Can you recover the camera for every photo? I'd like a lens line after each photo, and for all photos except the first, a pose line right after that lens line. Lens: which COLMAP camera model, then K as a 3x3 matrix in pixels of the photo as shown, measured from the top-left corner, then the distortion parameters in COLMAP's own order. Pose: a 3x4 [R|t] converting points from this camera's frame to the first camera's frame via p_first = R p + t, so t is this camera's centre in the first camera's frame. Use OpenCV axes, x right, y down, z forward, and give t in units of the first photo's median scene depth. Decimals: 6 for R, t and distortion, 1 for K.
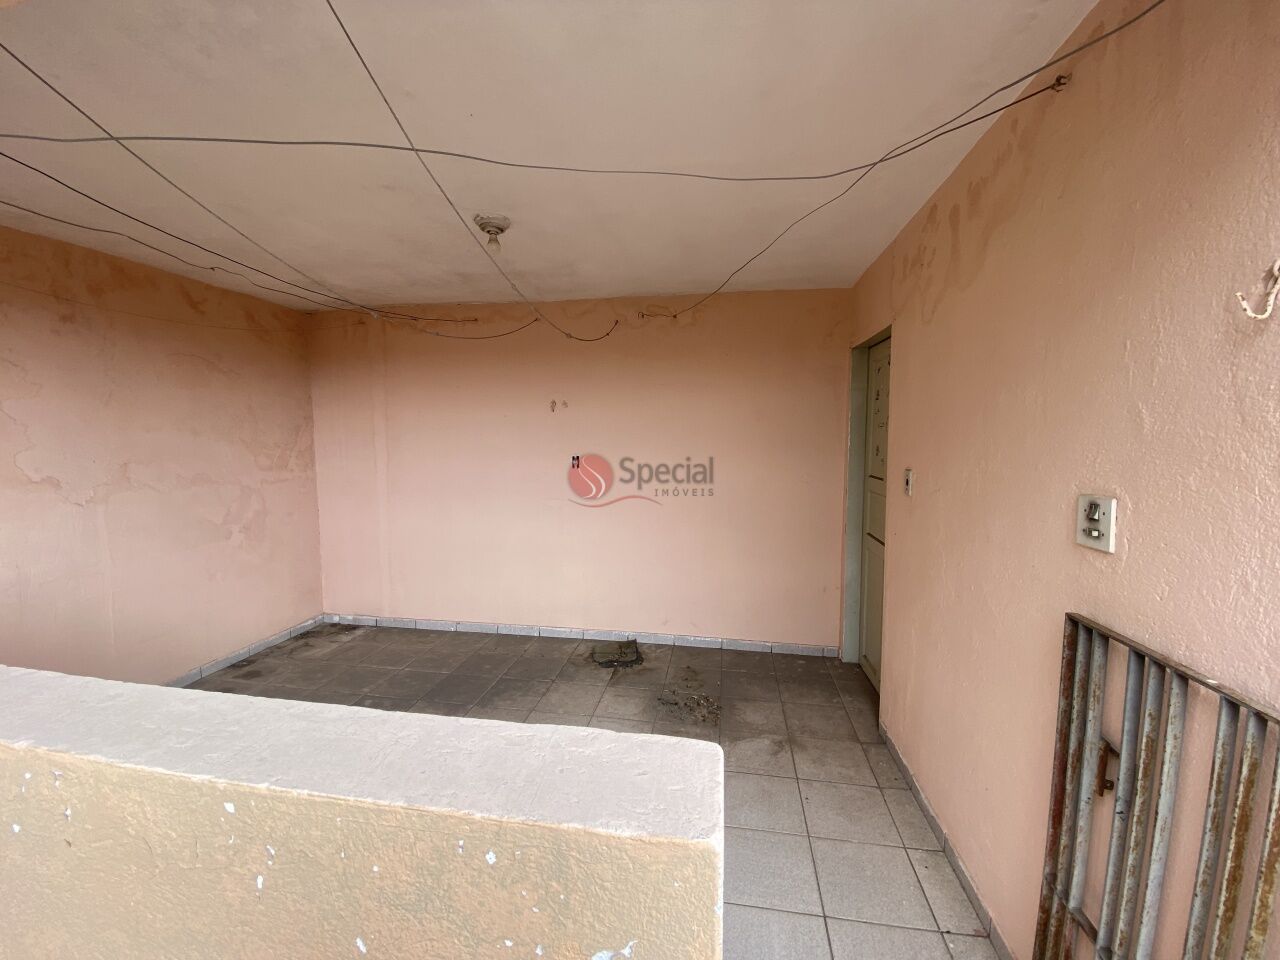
lens RADIAL K [[516.3, 0, 632.8], [0, 516.3, 475.9], [0, 0, 1]] dist [0.021857, -0.021559]
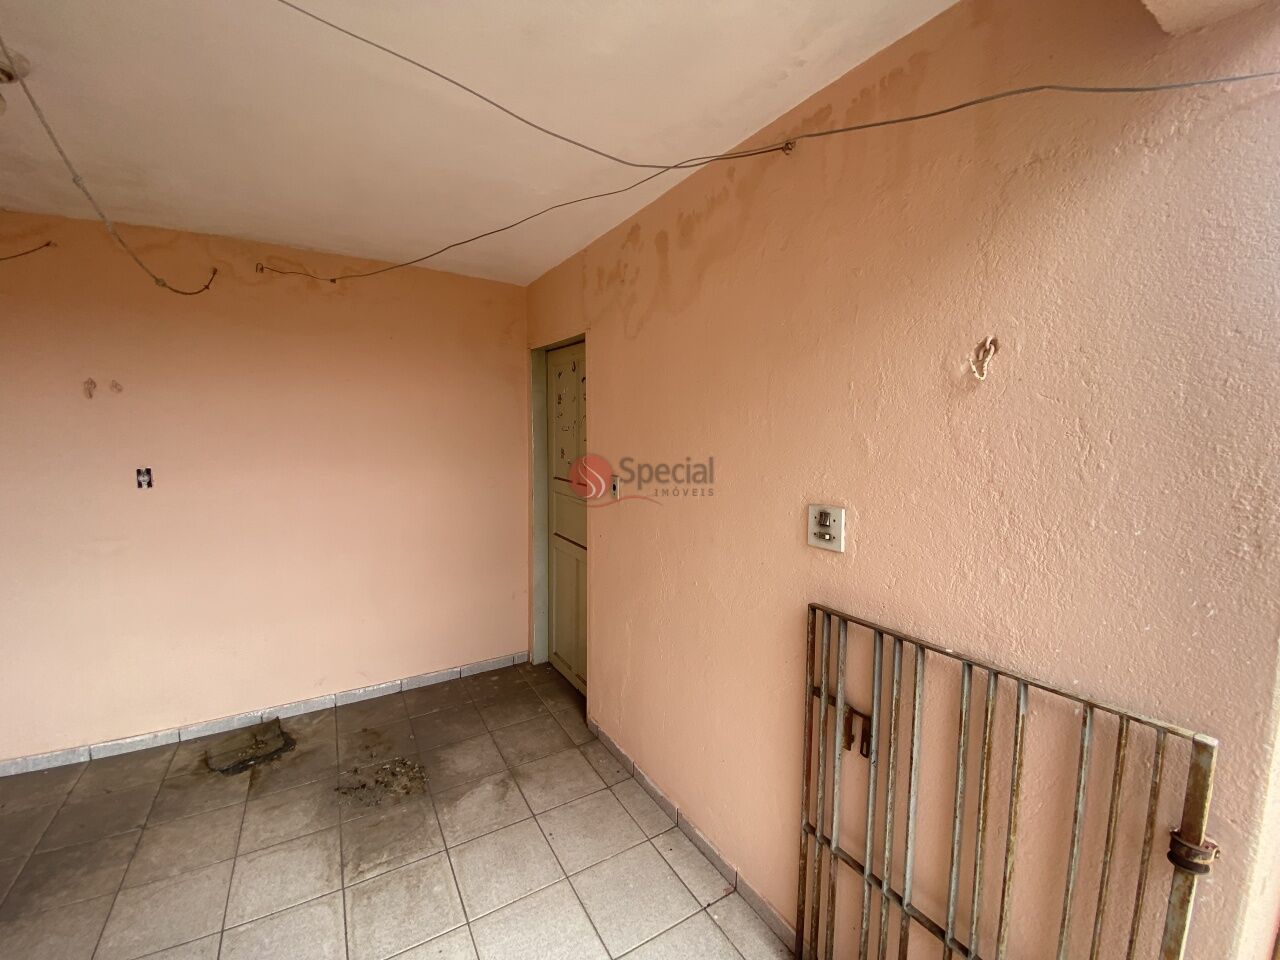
lens RADIAL K [[516.3, 0, 632.8], [0, 516.3, 475.9], [0, 0, 1]] dist [0.021857, -0.021559]
pose [[0.753250, -0.053032, 0.655592, -0.120458], [0.039219, 0.998592, 0.035717, -0.045706], [-0.656563, -0.001192, 0.754270, 0.183088]]
